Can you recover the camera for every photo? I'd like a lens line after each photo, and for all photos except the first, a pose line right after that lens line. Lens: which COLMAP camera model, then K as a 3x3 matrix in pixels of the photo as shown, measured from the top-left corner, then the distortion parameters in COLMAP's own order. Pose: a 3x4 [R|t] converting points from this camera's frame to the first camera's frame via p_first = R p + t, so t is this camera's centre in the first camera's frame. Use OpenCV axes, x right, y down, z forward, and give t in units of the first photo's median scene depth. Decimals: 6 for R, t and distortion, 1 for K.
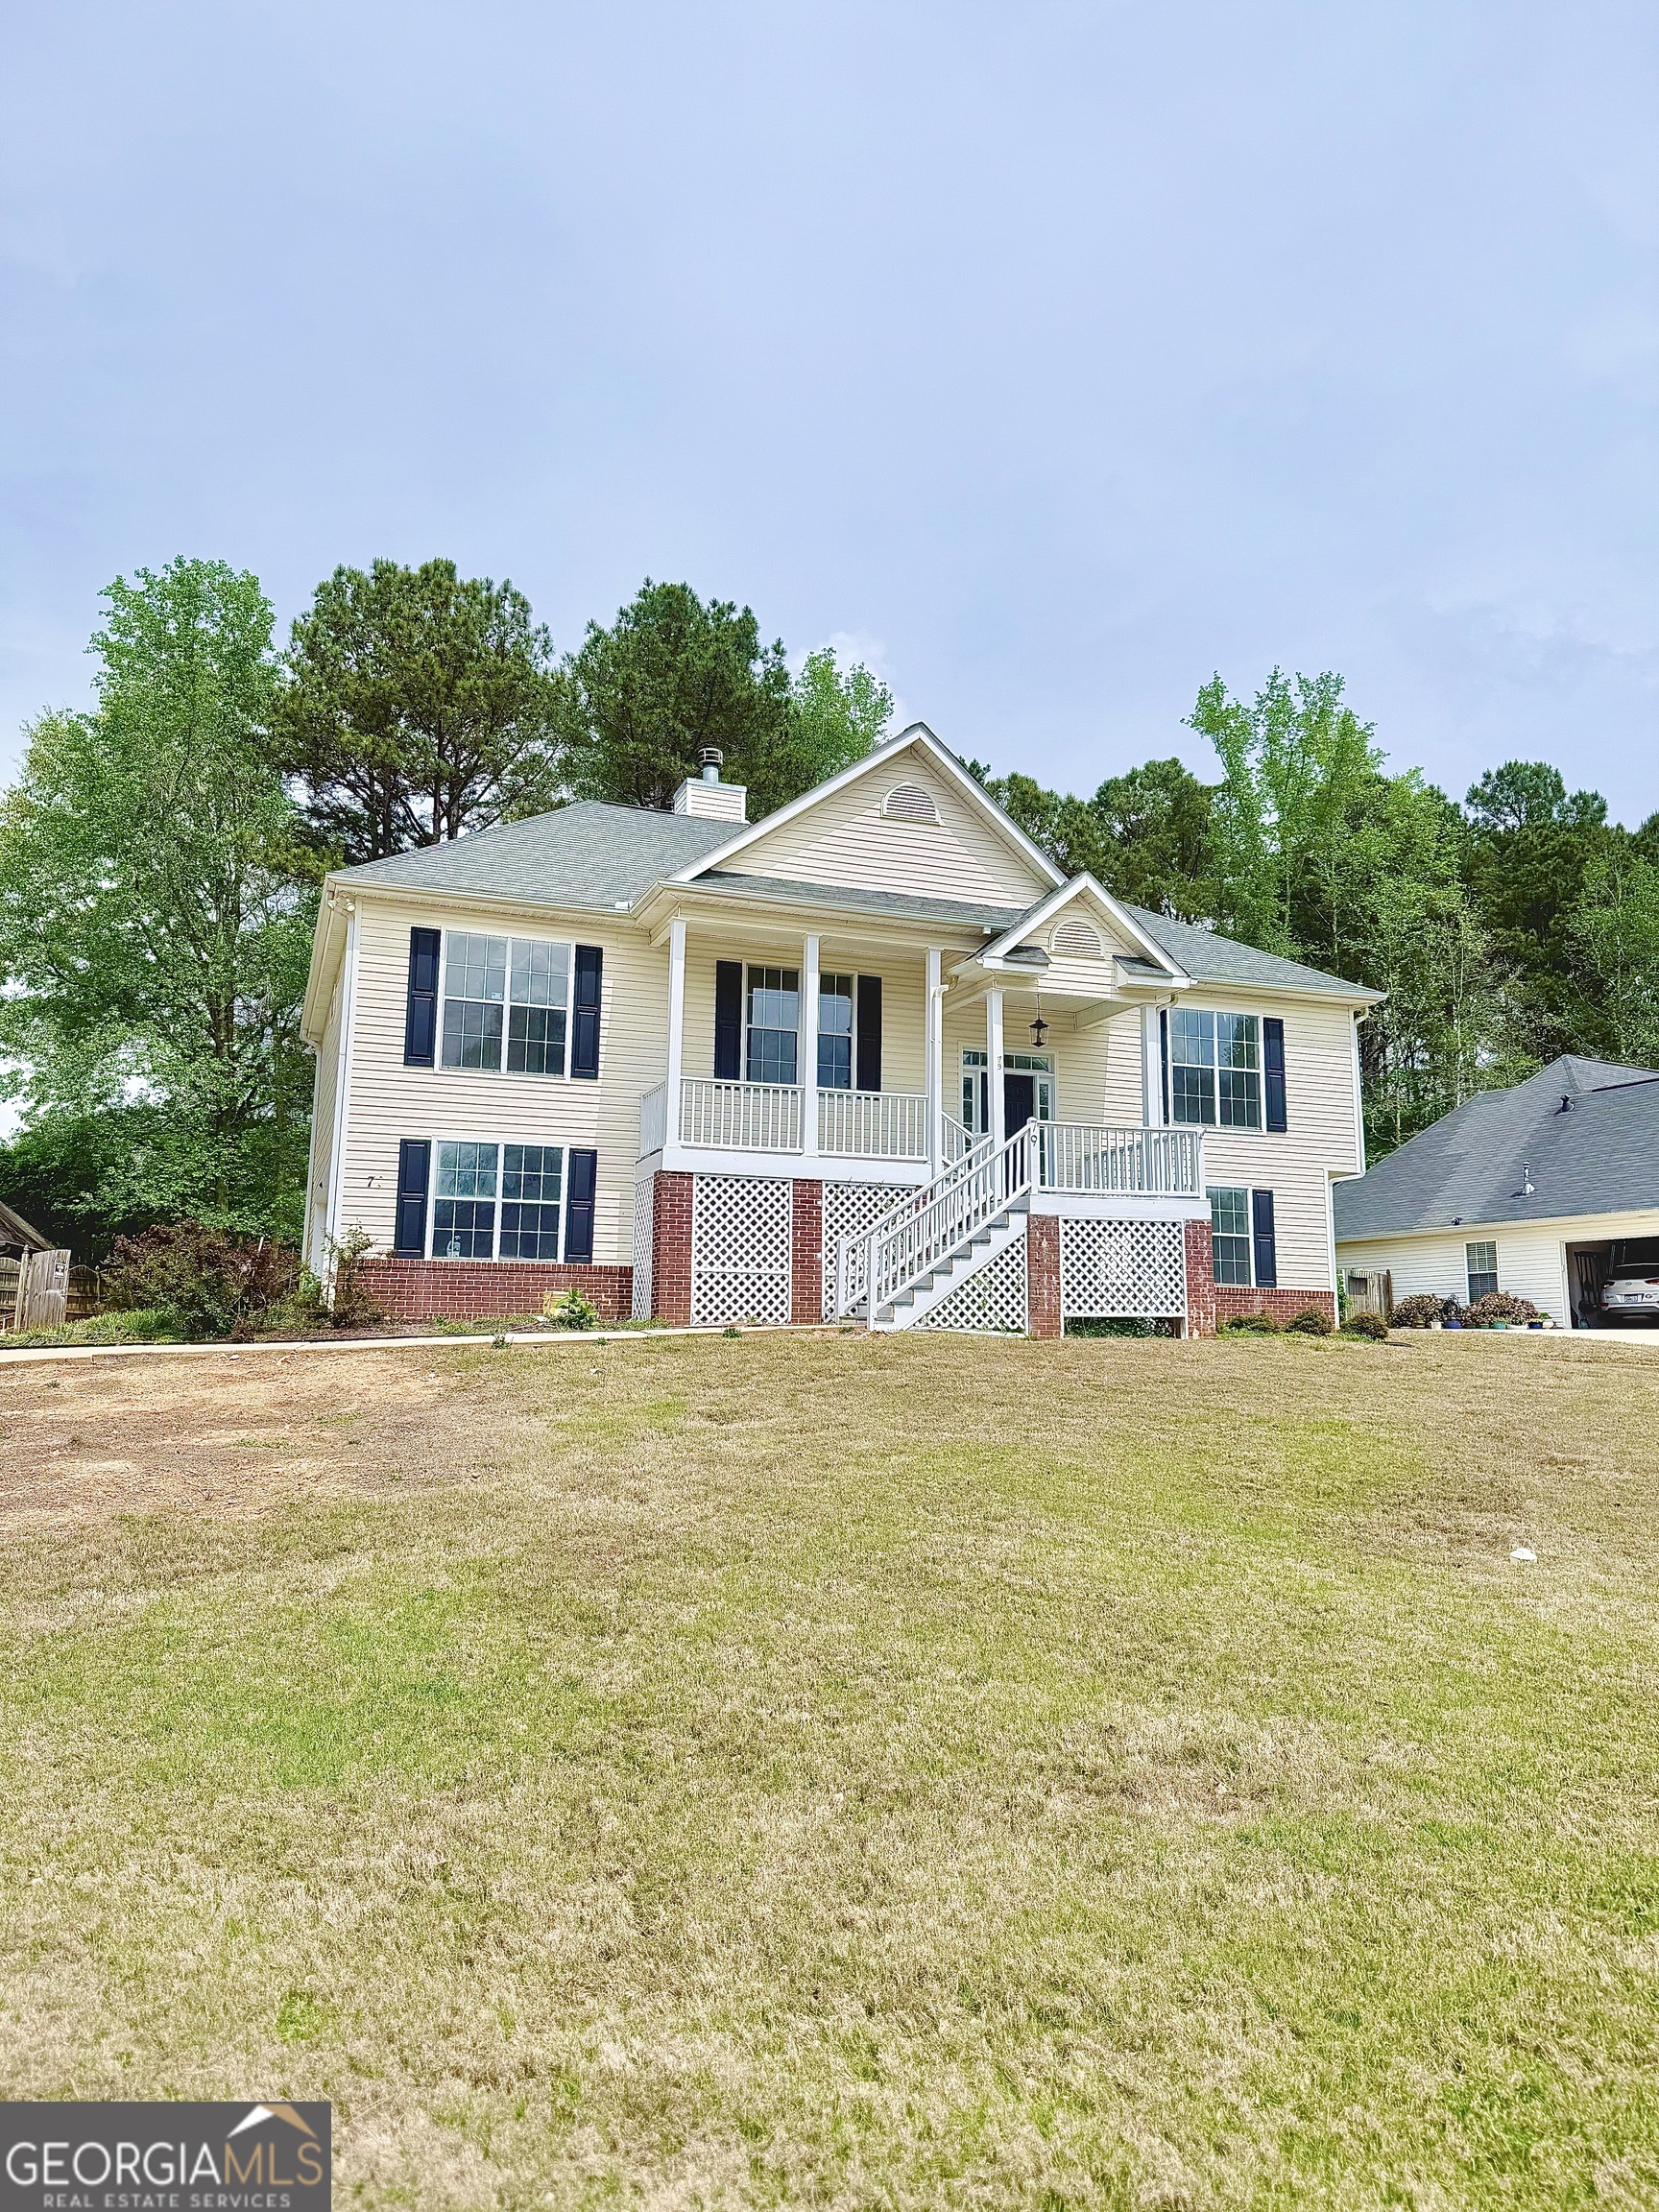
lens RADIAL K [[1542.4, 0, 829.9], [0, 1542.4, 1104.0], [0, 0, 1]] dist [0.104017, 0.000735]
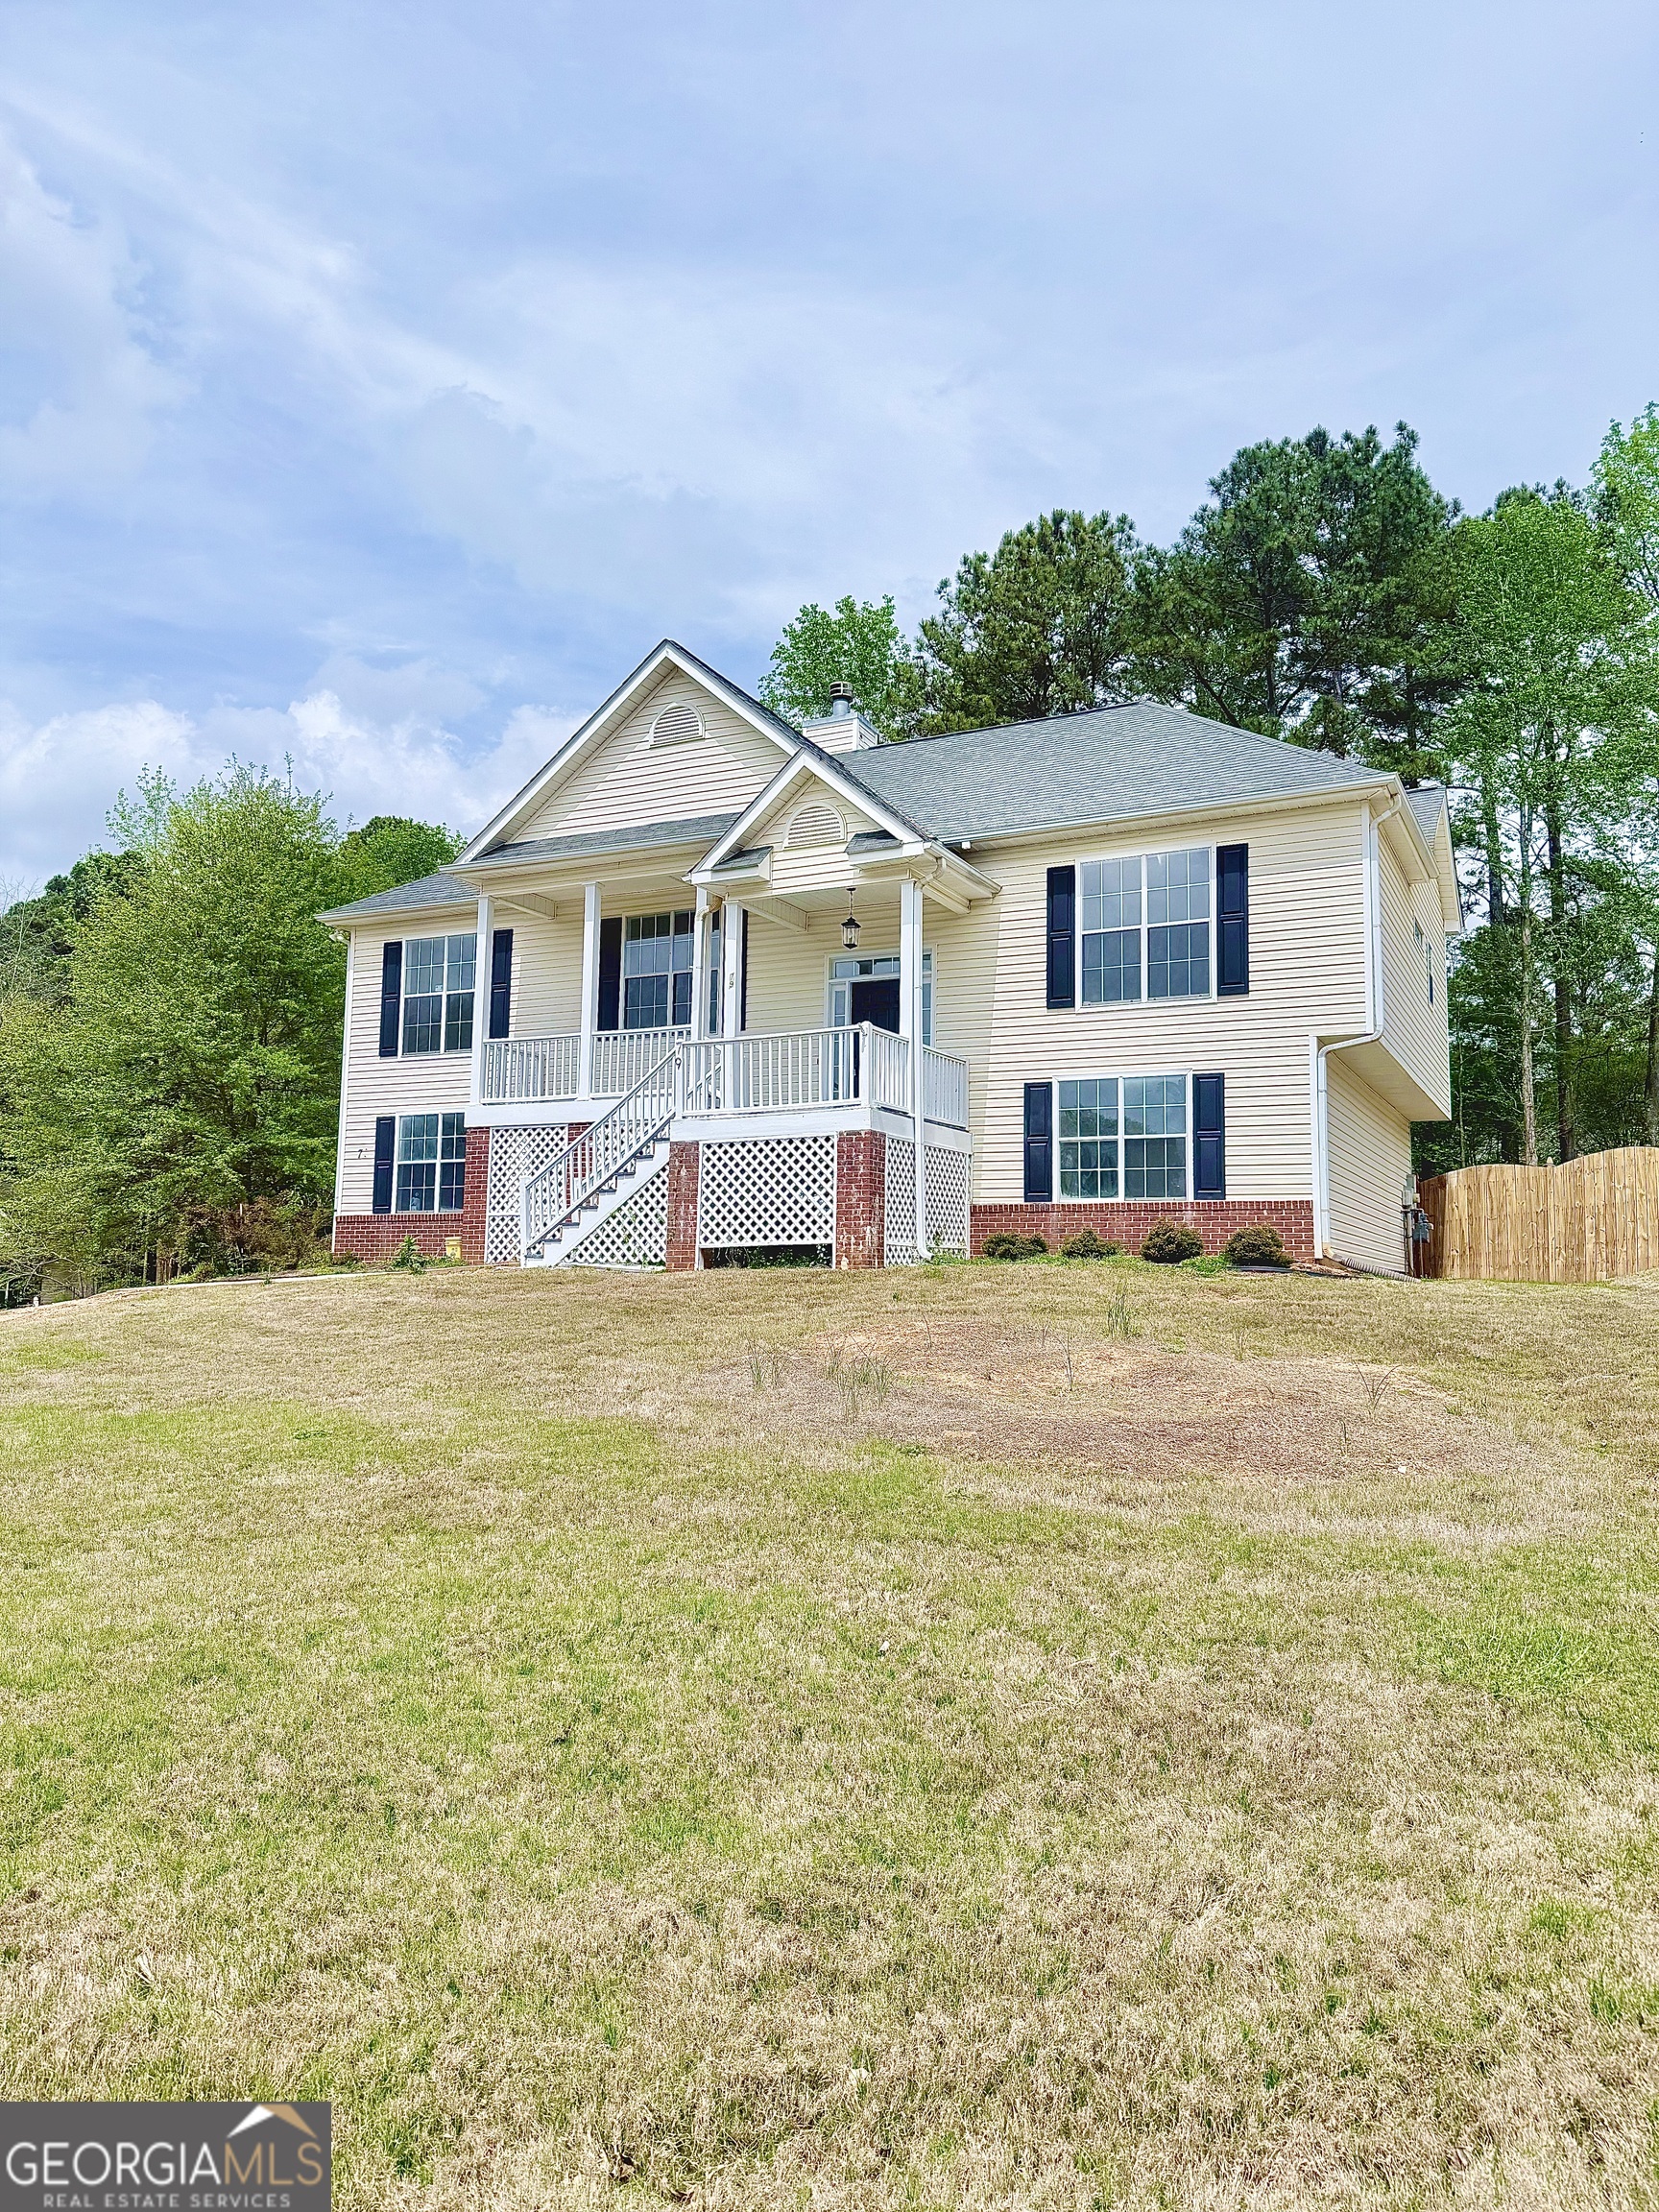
lens RADIAL K [[1701.6, 0, 829.3], [0, 1701.6, 1099.4], [0, 0, 1]] dist [0.043028, 0.000486]
pose [[0.653565, -0.091072, -0.751371, 0.949852], [0.120175, 0.992627, -0.015782, 0.070949], [0.747269, -0.079982, 0.659691, 0.370096]]
